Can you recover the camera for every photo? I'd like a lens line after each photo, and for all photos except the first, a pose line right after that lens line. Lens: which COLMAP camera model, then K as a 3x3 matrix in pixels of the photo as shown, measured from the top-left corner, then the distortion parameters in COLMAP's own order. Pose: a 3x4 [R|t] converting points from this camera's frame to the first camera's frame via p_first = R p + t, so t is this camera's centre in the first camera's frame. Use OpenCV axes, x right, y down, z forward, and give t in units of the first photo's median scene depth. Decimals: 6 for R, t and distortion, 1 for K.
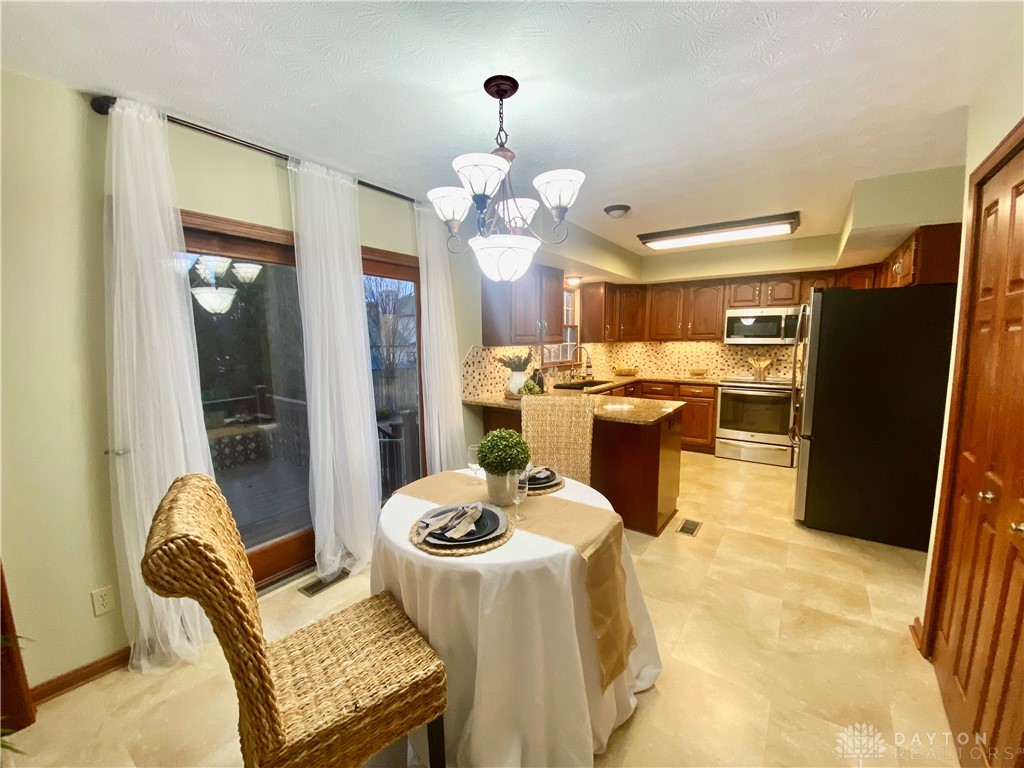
lens RADIAL K [[416.1, 0, 512.2], [0, 416.1, 387.0], [0, 0, 1]] dist [0.022941, -0.021884]
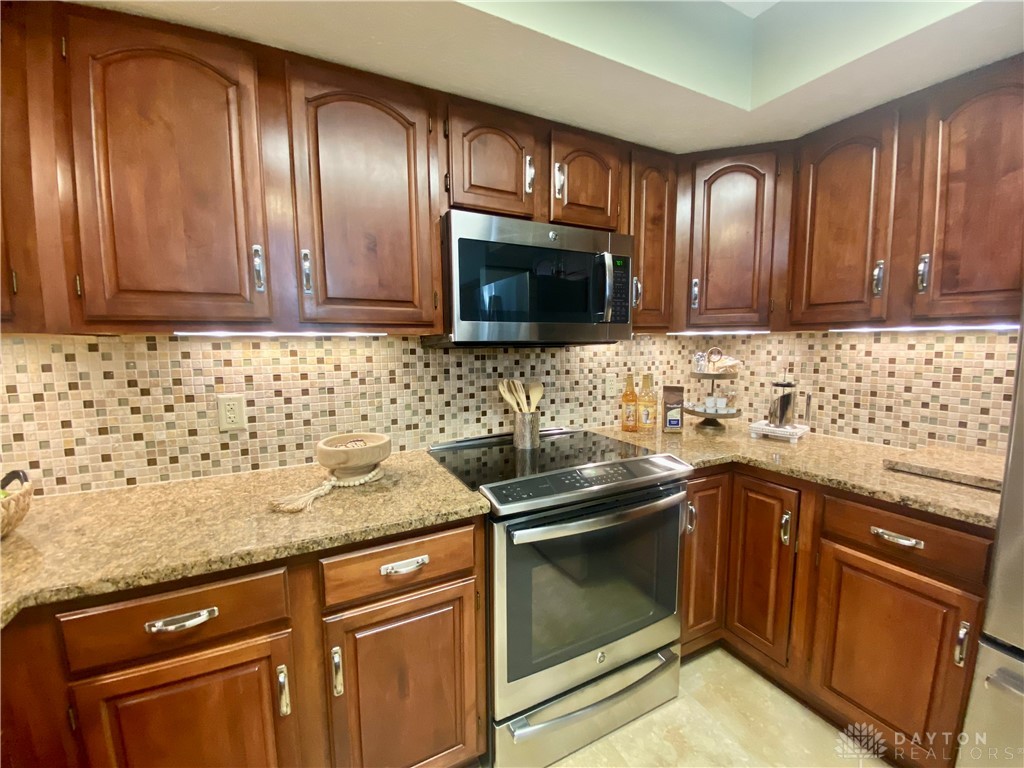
lens RADIAL K [[407.2, 0, 513.3], [0, 407.2, 386.5], [0, 0, 1]] dist [0.016851, -0.021361]
pose [[0.462892, -0.085459, 0.882286, 0.302524], [0.114046, 0.992811, 0.036331, -0.082059], [-0.879048, 0.083804, 0.469310, 0.874591]]
